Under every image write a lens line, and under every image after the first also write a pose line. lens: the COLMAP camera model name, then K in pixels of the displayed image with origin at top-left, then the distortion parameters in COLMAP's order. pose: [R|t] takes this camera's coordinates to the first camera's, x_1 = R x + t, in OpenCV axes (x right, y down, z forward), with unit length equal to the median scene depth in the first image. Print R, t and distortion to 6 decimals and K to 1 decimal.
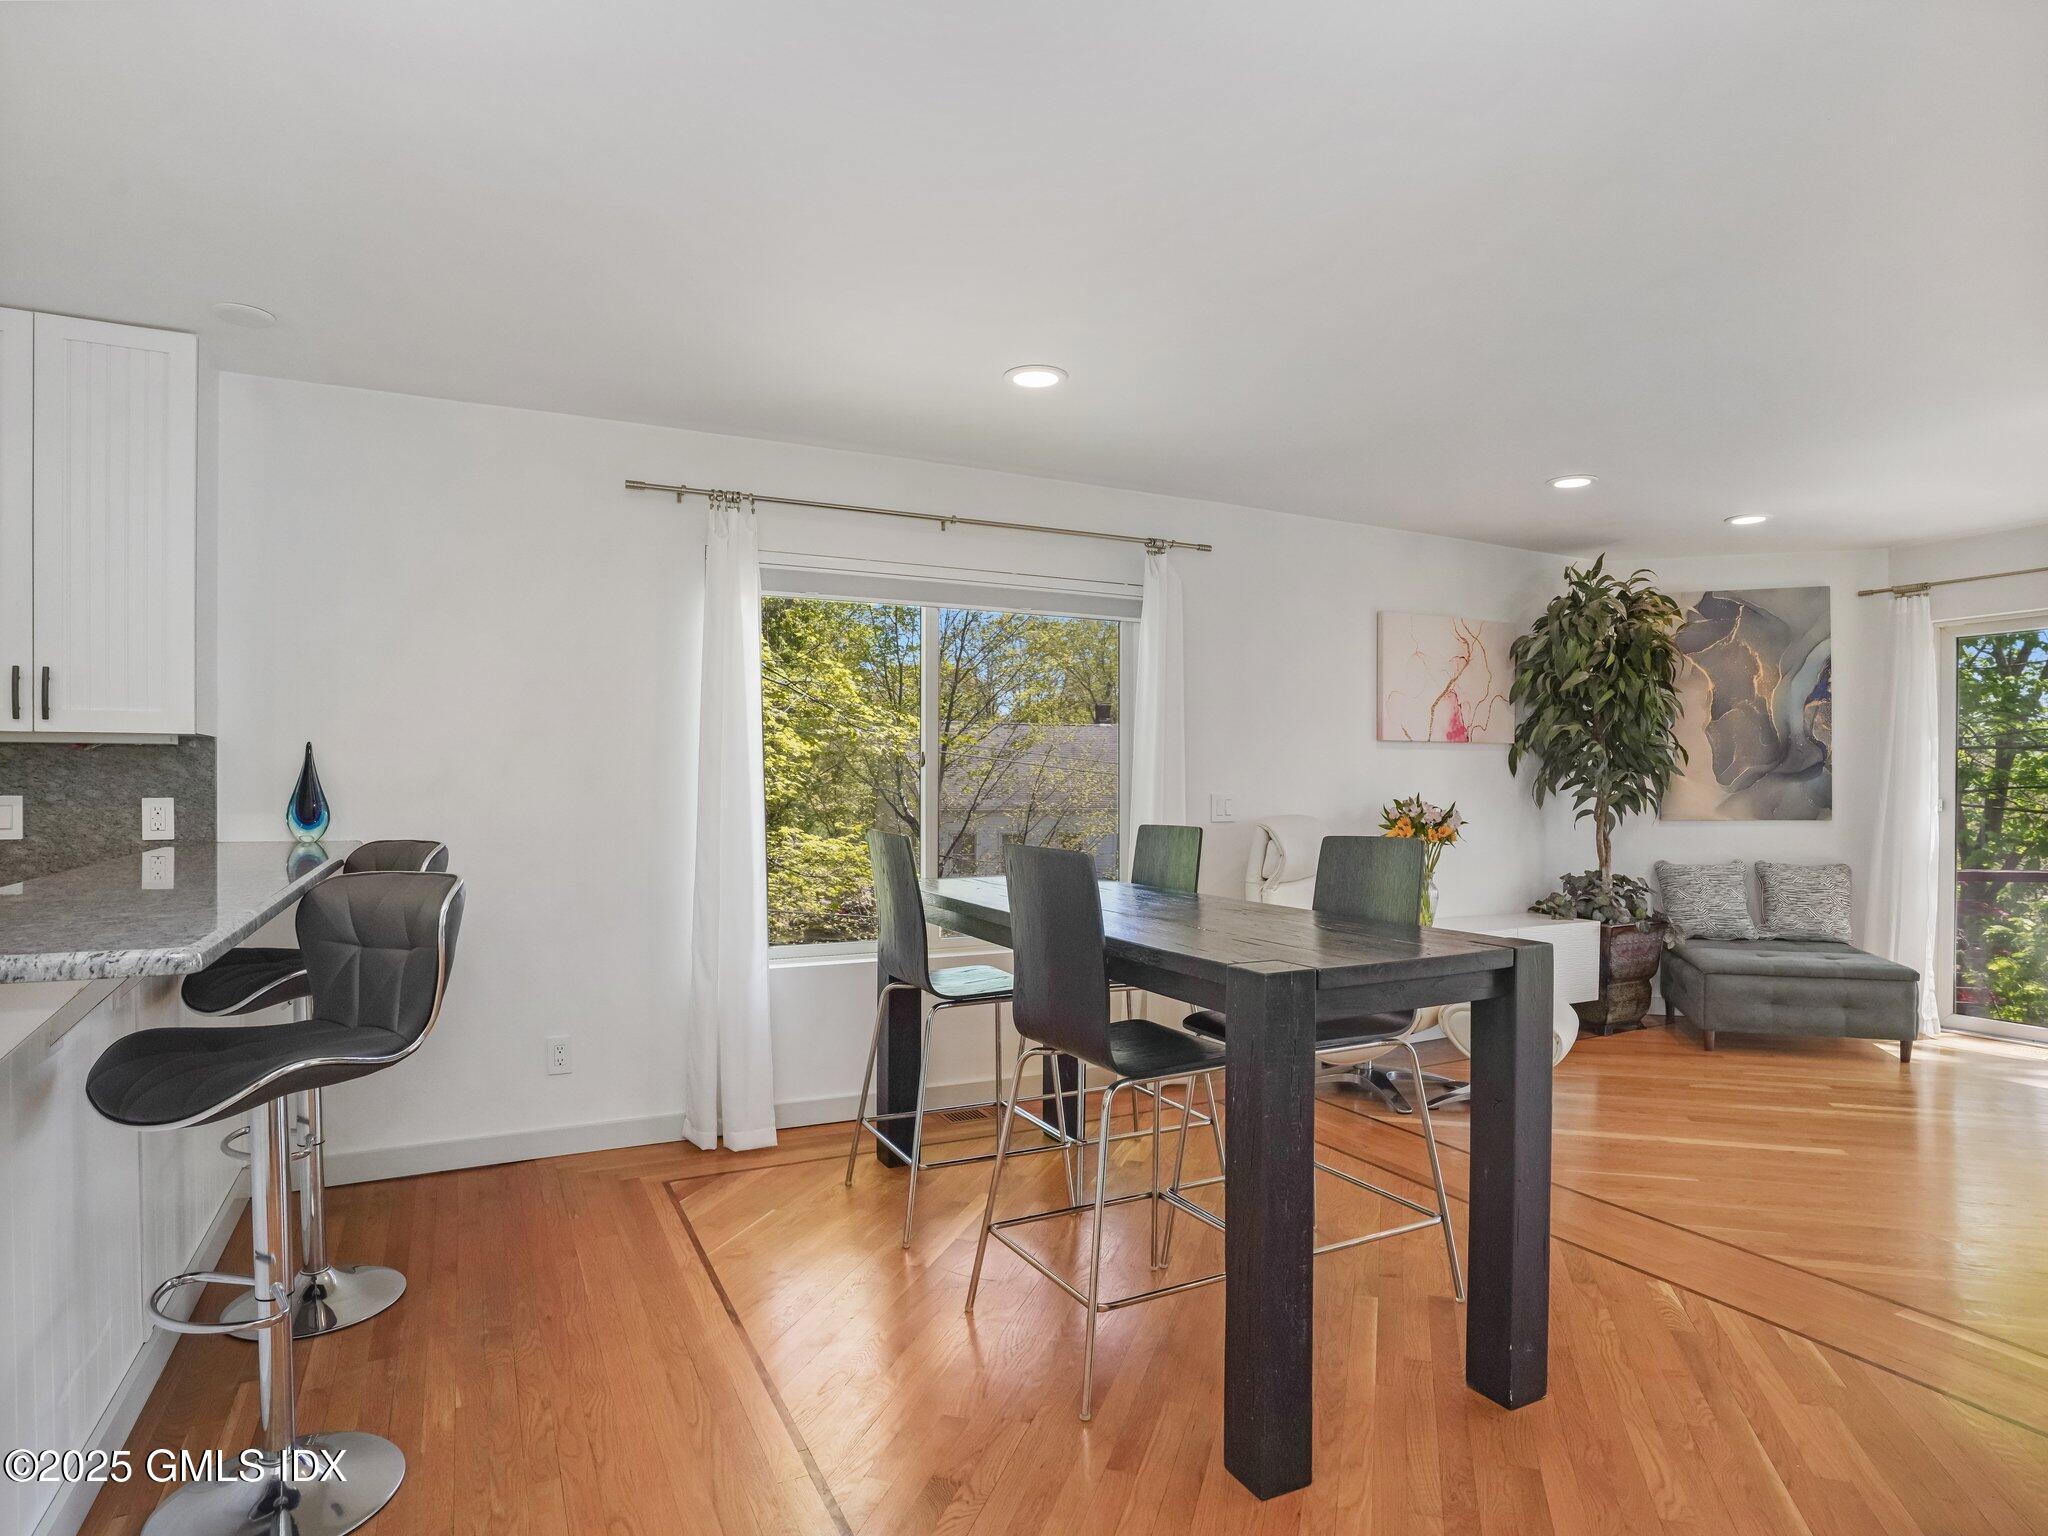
lens RADIAL K [[1138.1, 0, 1018.7], [0, 1138.1, 784.1], [0, 0, 1]] dist [-0.042178, 0.001159]
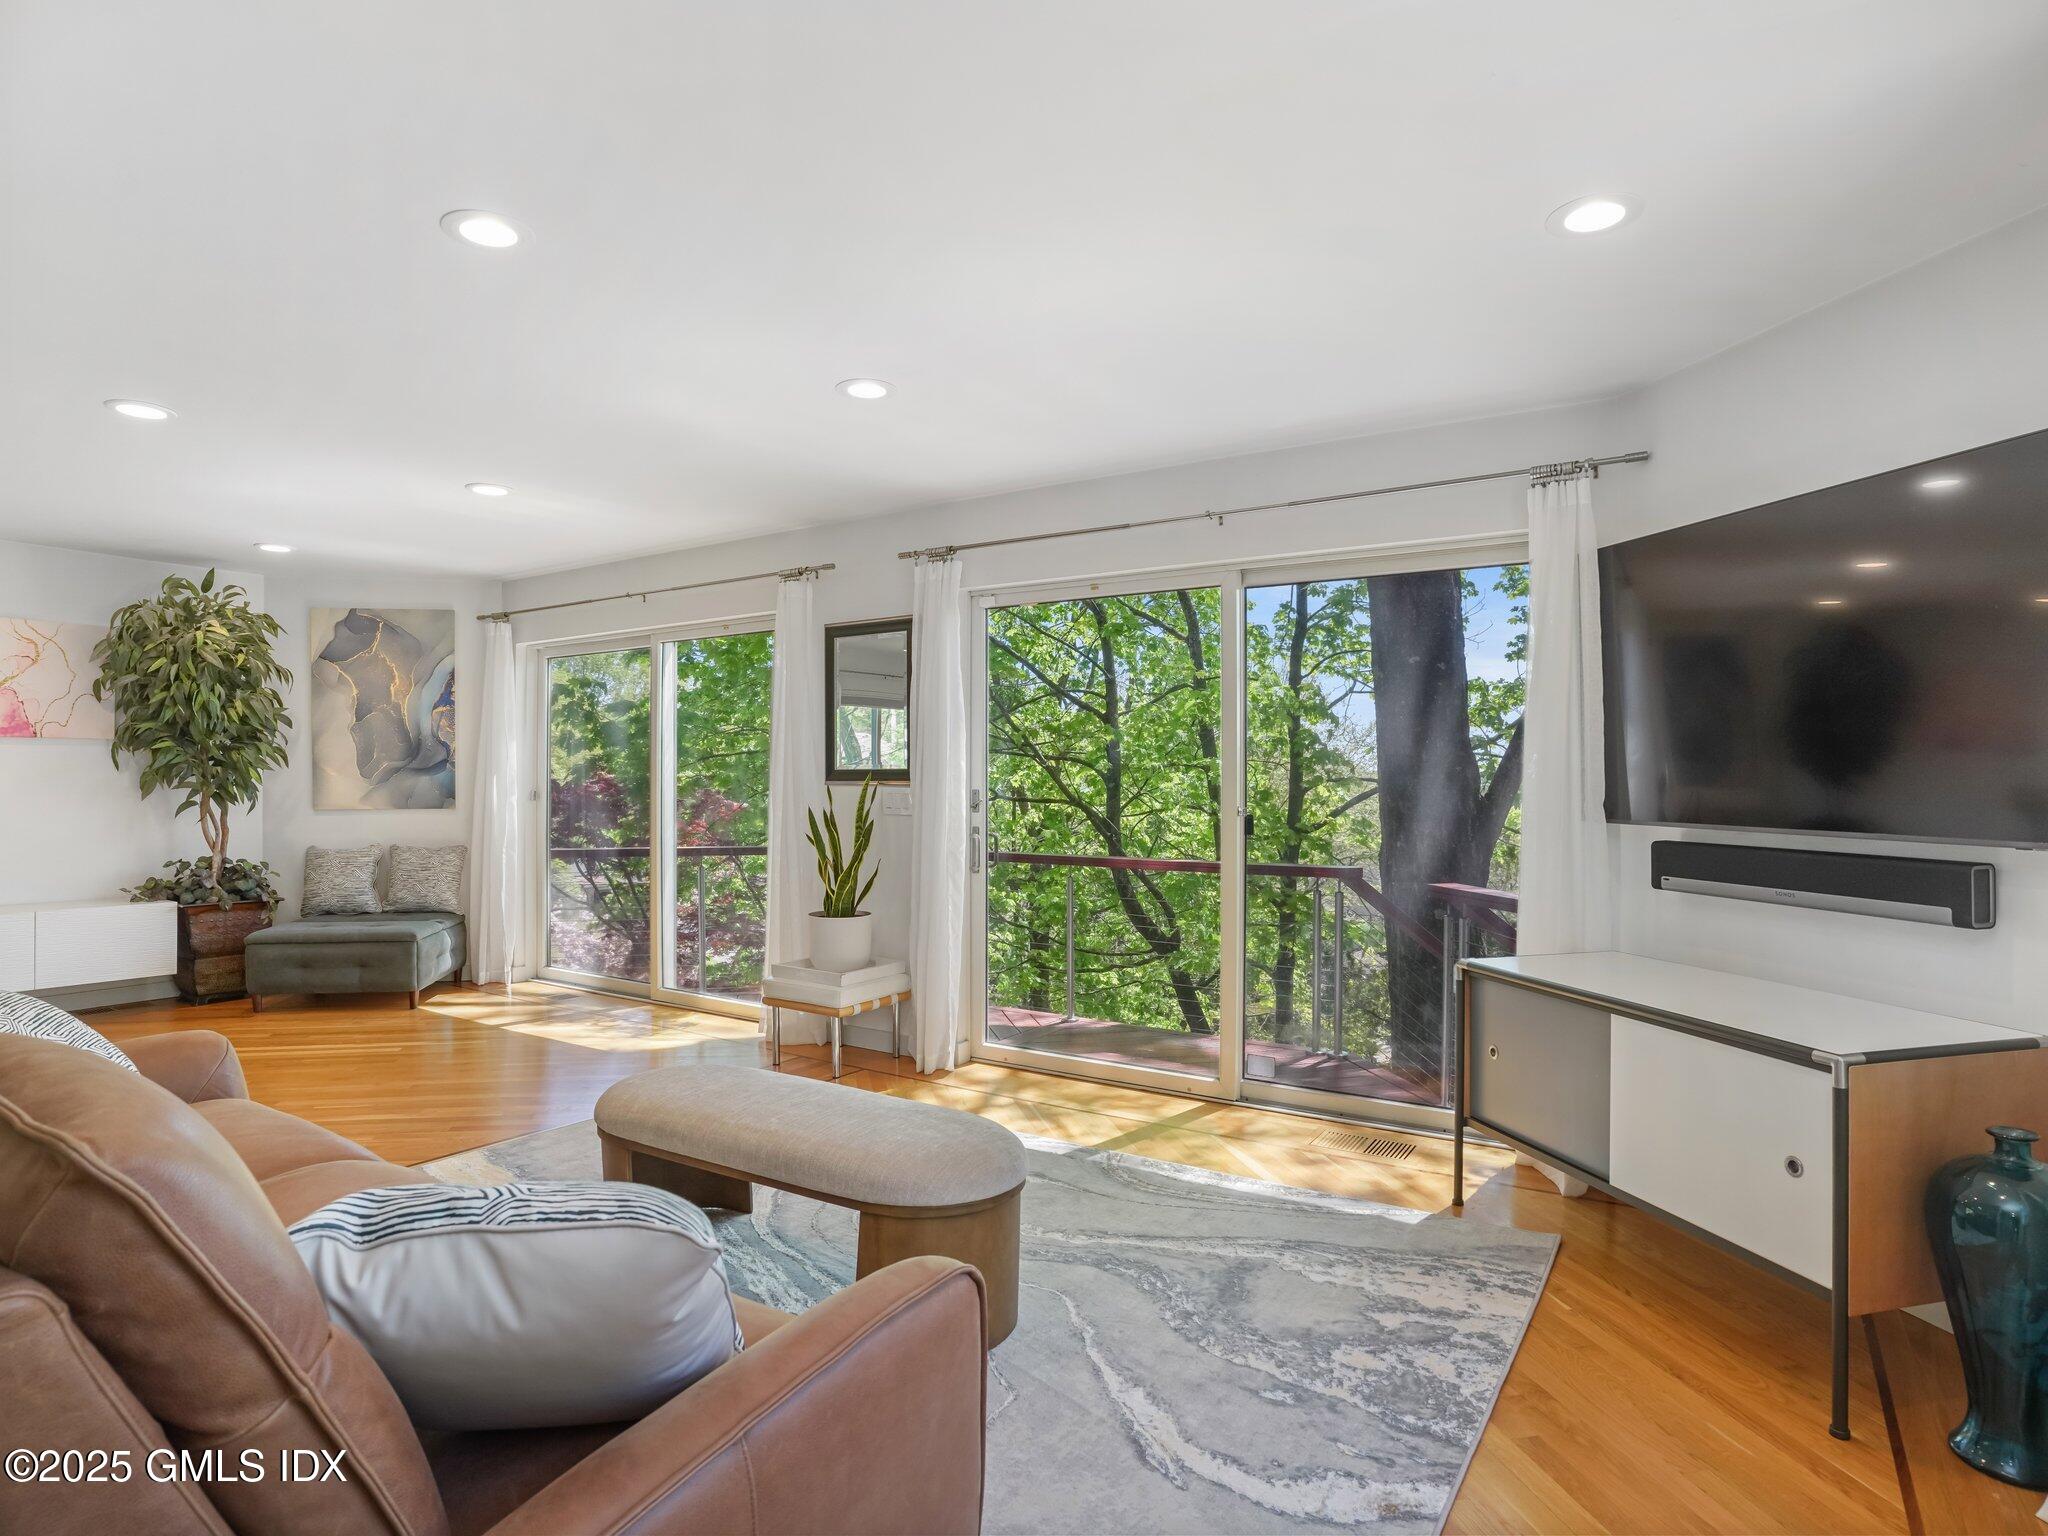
lens RADIAL K [[1138.1, 0, 1018.7], [0, 1138.1, 784.1], [0, 0, 1]] dist [-0.042178, 0.001159]
pose [[0.859916, -0.000085, 0.510435, 0.634844], [-0.003438, 0.999976, 0.005958, -0.002673], [-0.510424, -0.006879, 0.859895, -0.333217]]
